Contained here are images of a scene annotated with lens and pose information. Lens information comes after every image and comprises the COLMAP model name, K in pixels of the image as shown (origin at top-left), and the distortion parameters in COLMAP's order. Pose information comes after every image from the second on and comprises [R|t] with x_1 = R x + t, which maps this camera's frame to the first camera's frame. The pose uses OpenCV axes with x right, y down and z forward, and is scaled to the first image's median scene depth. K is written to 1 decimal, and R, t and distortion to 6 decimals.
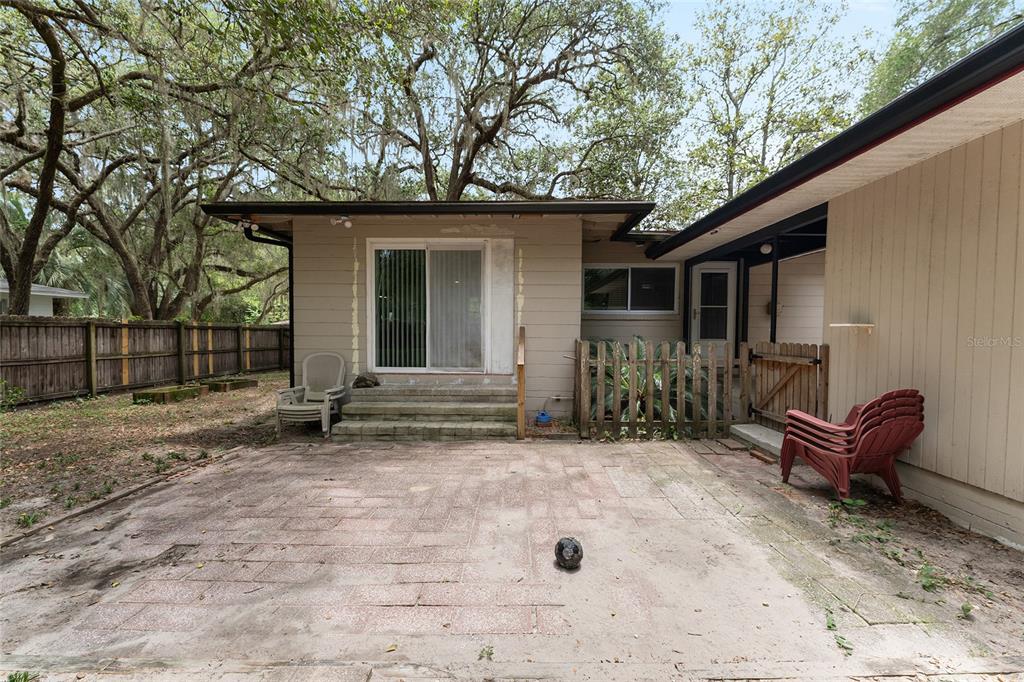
lens RADIAL K [[414.4, 0, 509.5], [0, 414.4, 348.3], [0, 0, 1]] dist [-0.003124, 0.000637]
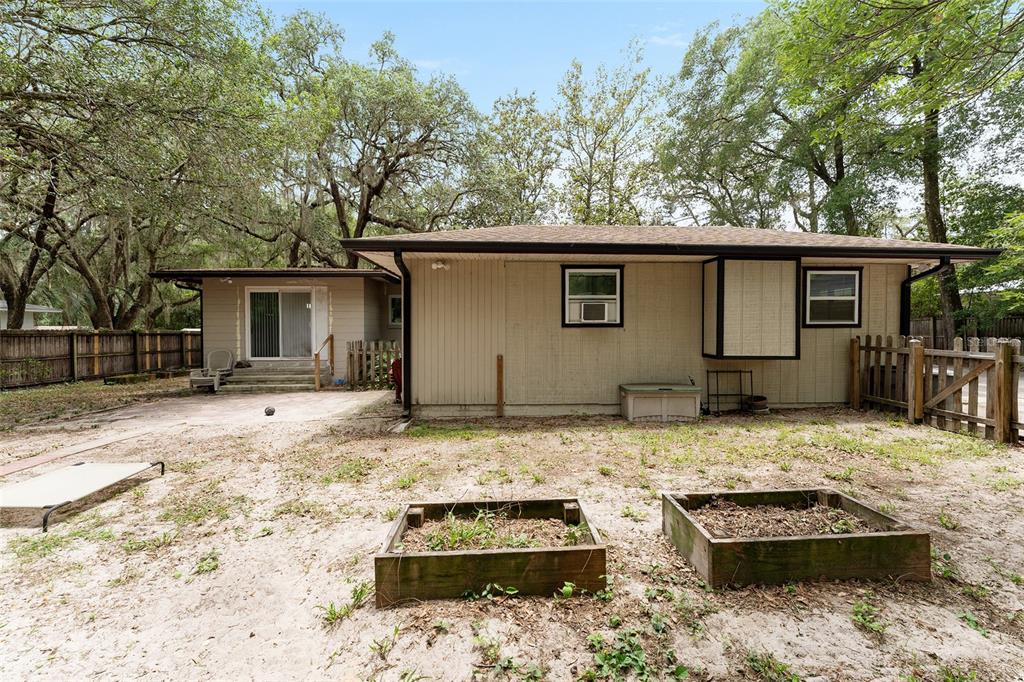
lens RADIAL K [[414.4, 0, 508.2], [0, 414.4, 338.4], [0, 0, 1]] dist [-0.003124, 0.000637]
pose [[0.997910, -0.011697, 0.063551, 0.436670], [0.013111, 0.999675, -0.021875, 0.011213], [-0.063274, 0.022663, 0.997739, -0.557822]]
